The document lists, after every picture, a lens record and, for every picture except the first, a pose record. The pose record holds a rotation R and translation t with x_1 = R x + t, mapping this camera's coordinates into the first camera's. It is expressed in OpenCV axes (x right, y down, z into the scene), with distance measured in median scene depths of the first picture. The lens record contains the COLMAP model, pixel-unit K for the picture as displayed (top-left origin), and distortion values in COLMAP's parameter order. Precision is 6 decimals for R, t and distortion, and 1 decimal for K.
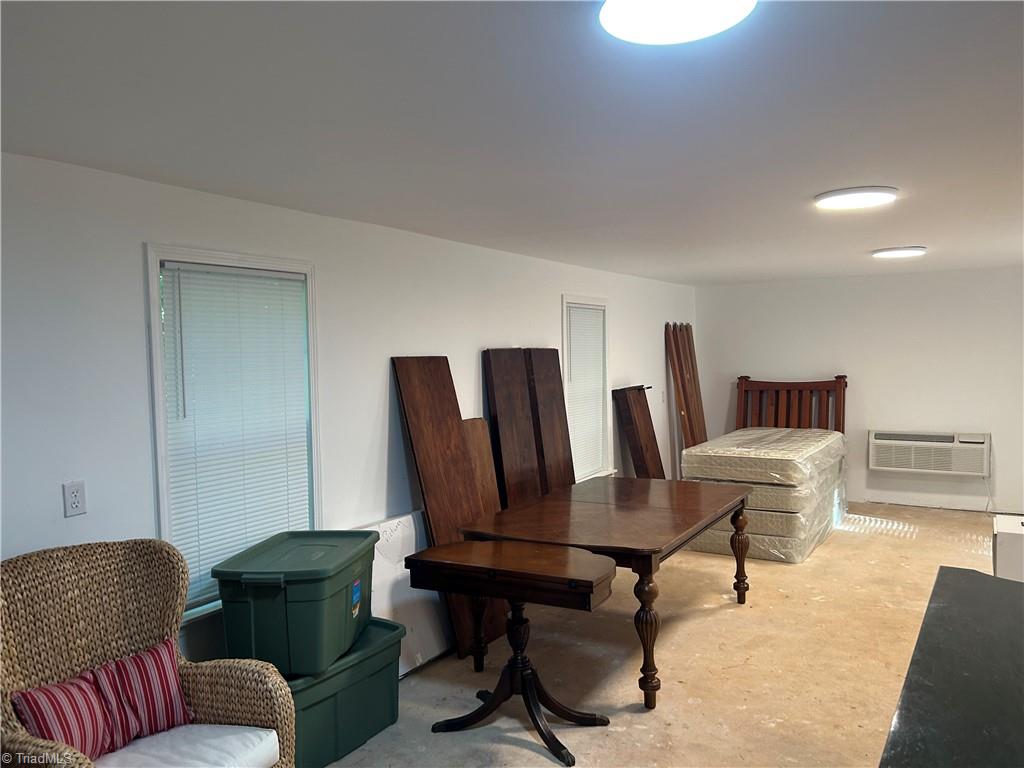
lens RADIAL K [[768.4, 0, 515.8], [0, 768.4, 388.2], [0, 0, 1]] dist [0.064064, -0.067058]
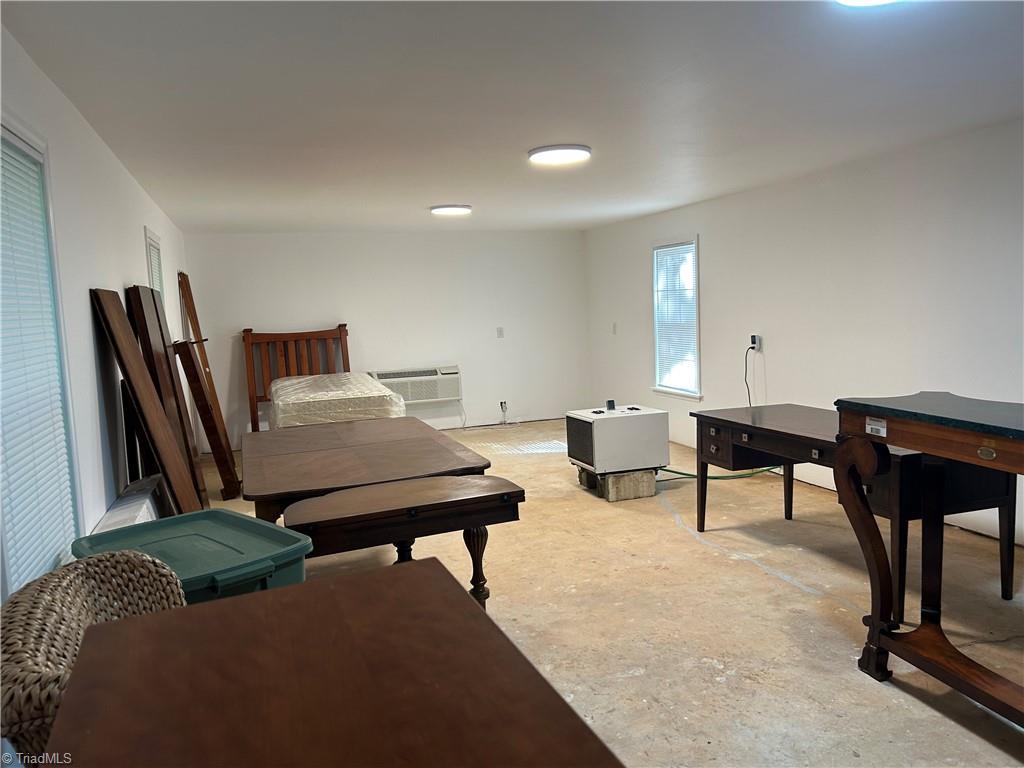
lens RADIAL K [[768.4, 0, 509.4], [0, 768.4, 372.9], [0, 0, 1]] dist [0.113005, 0.000115]
pose [[0.650317, -0.078296, 0.755617, -0.401881], [0.063216, 0.996802, 0.048881, 0.022098], [-0.757028, 0.015979, 0.653187, 0.189110]]
